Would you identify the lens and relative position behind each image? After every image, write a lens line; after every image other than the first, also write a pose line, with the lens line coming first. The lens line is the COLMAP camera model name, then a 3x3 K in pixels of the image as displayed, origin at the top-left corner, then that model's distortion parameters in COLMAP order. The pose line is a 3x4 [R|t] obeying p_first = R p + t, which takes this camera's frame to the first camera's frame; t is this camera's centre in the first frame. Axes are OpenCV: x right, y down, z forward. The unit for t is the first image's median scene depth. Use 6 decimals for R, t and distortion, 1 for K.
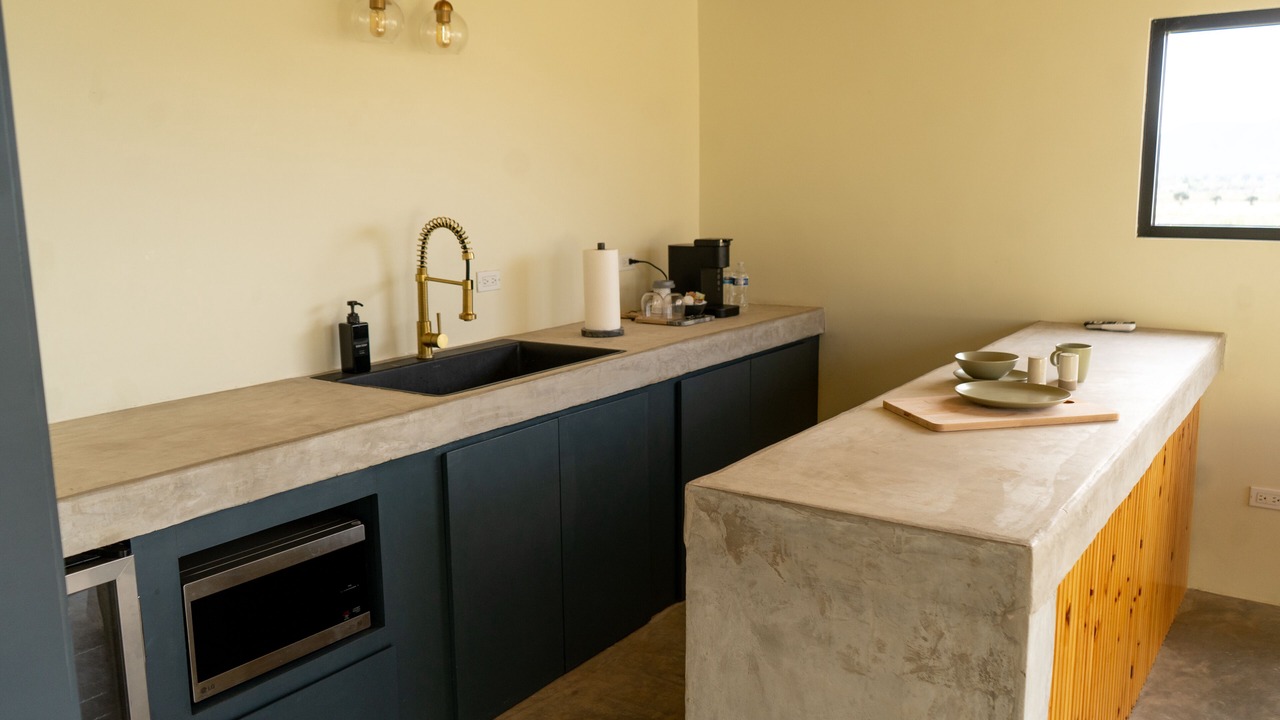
lens RADIAL K [[1012.1, 0, 640.0], [0, 1012.1, 360.0], [0, 0, 1]] dist [-0.006784, -0.003122]
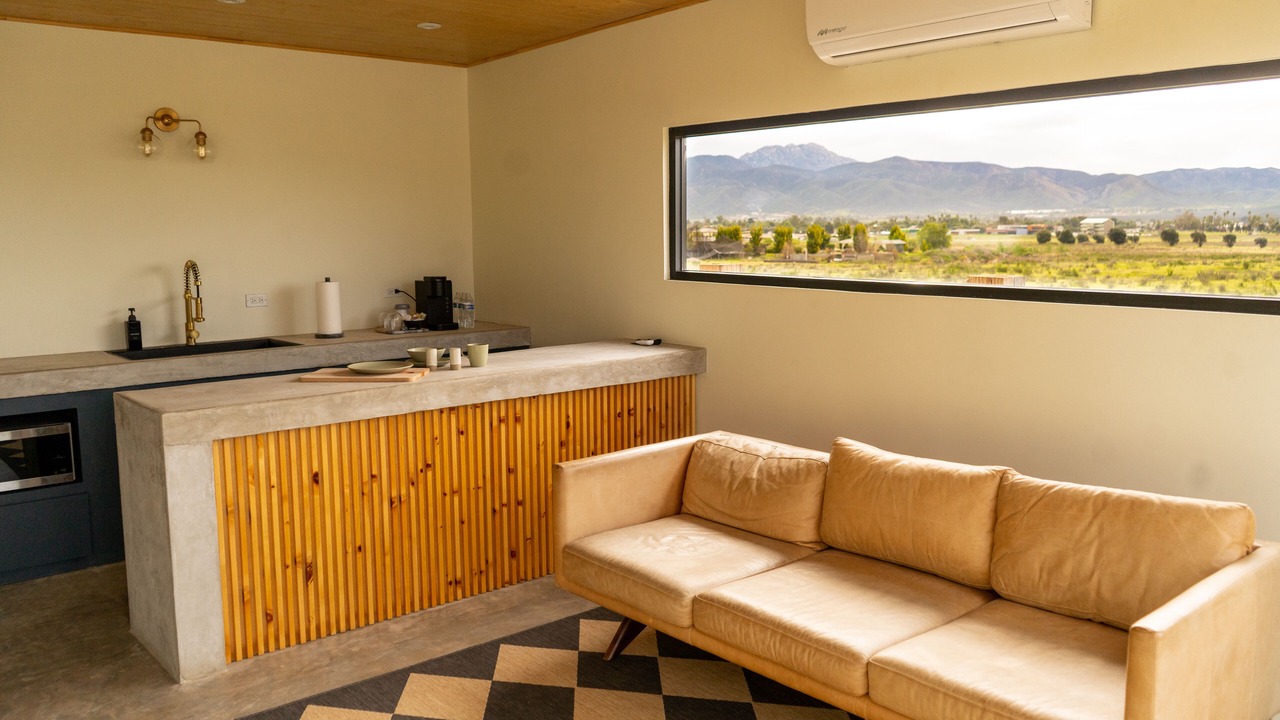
lens RADIAL K [[1012.1, 0, 640.0], [0, 1012.1, 360.0], [0, 0, 1]] dist [-0.006784, -0.003122]
pose [[0.969464, 0.036294, -0.242535, 1.102749], [-0.045488, 0.998439, -0.032416, 0.052281], [0.240980, 0.042458, 0.969601, -0.514419]]
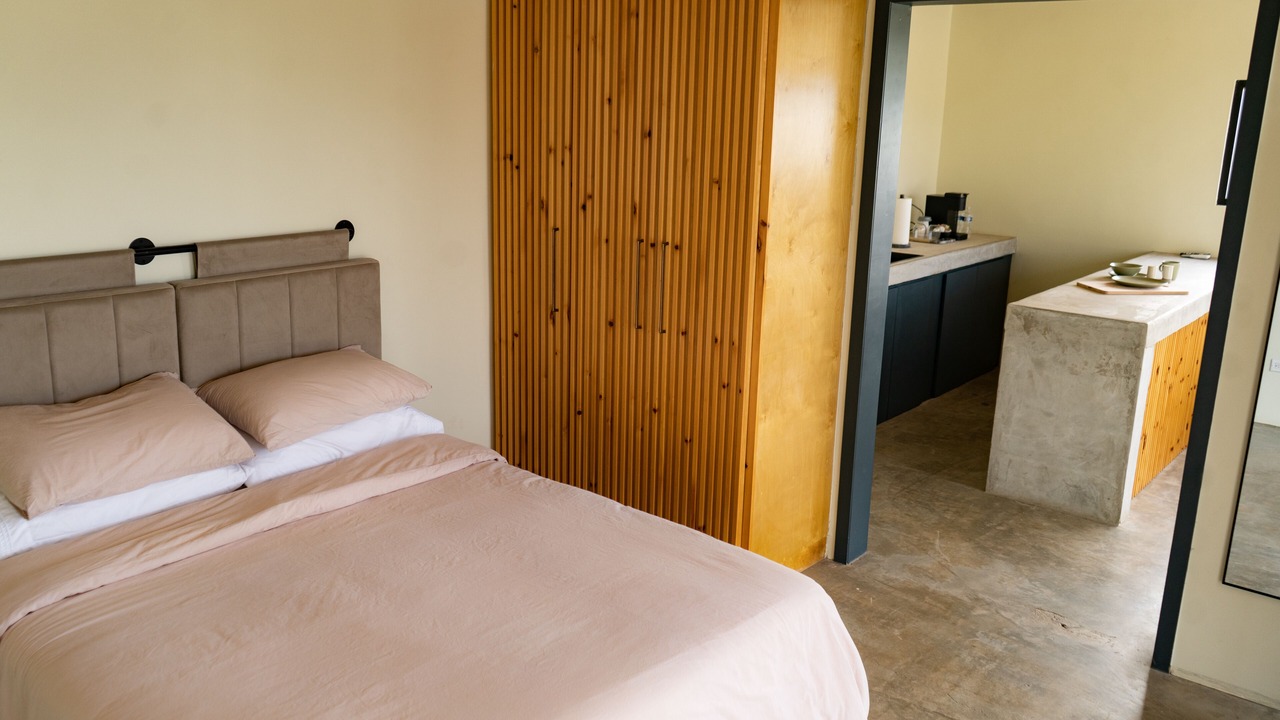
lens RADIAL K [[1033.1, 0, 640.0], [0, 1033.1, 360.0], [0, 0, 1]] dist [-0.006250, 0.004245]
pose [[0.995801, 0.055906, -0.072491, -0.478179], [-0.050226, 0.995692, 0.077940, 0.075084], [0.076536, -0.073972, 0.994319, -1.170434]]
